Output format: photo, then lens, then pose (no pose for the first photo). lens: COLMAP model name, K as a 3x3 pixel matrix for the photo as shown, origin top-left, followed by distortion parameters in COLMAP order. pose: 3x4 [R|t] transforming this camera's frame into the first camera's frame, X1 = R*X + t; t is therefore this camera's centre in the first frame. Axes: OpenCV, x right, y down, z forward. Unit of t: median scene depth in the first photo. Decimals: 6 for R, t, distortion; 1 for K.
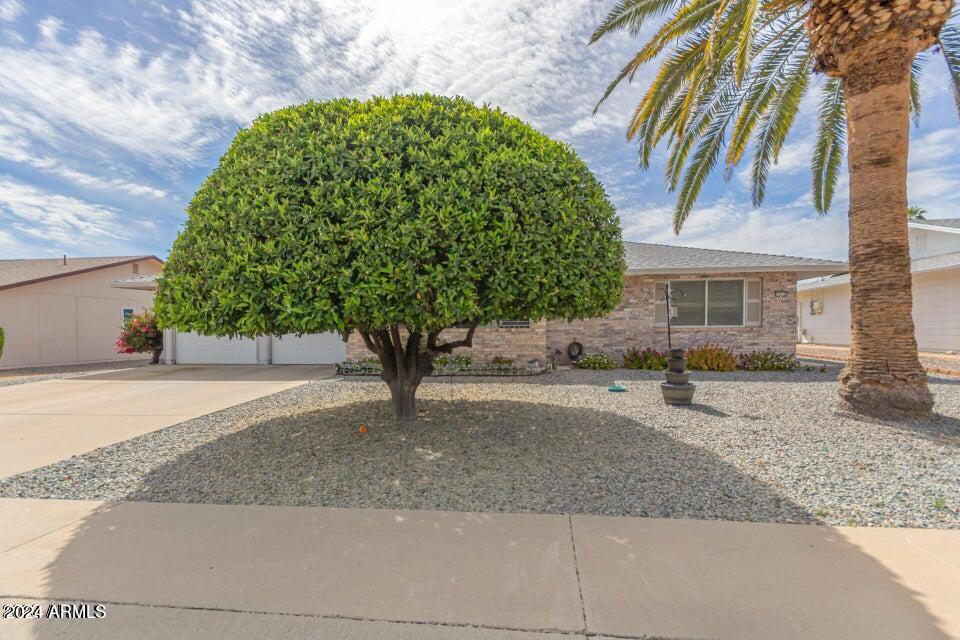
lens RADIAL K [[444.4, 0, 480.7], [0, 444.4, 324.4], [0, 0, 1]] dist [0.003746, 0.000661]
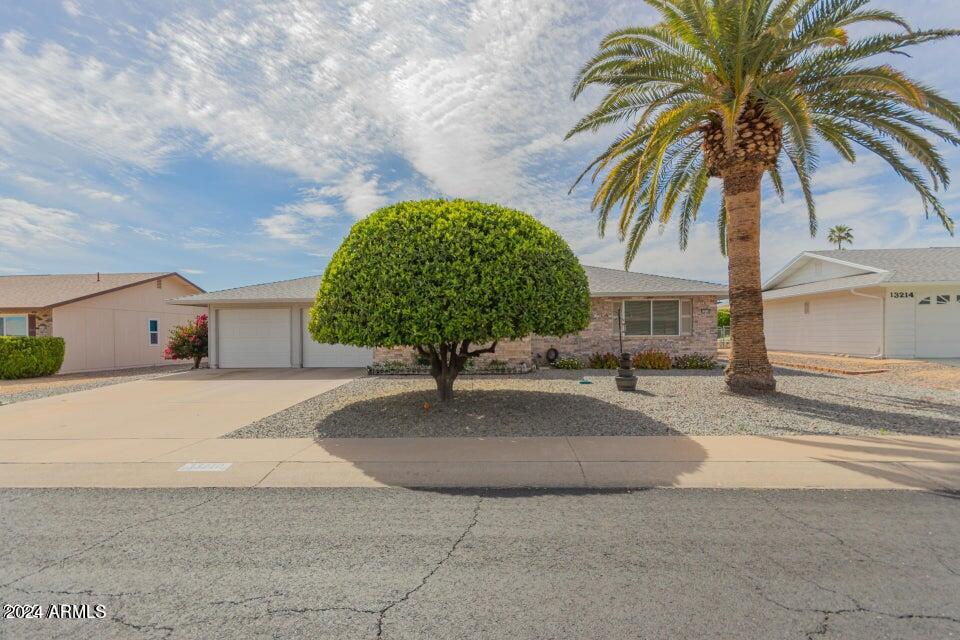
lens RADIAL K [[437.6, 0, 472.6], [0, 437.6, 320.0], [0, 0, 1]] dist [0.000027, 0.000150]
pose [[0.998592, -0.001416, 0.053021, -0.175886], [0.002645, 0.999730, -0.023099, -0.027956], [-0.052974, 0.023207, 0.998326, -0.523985]]
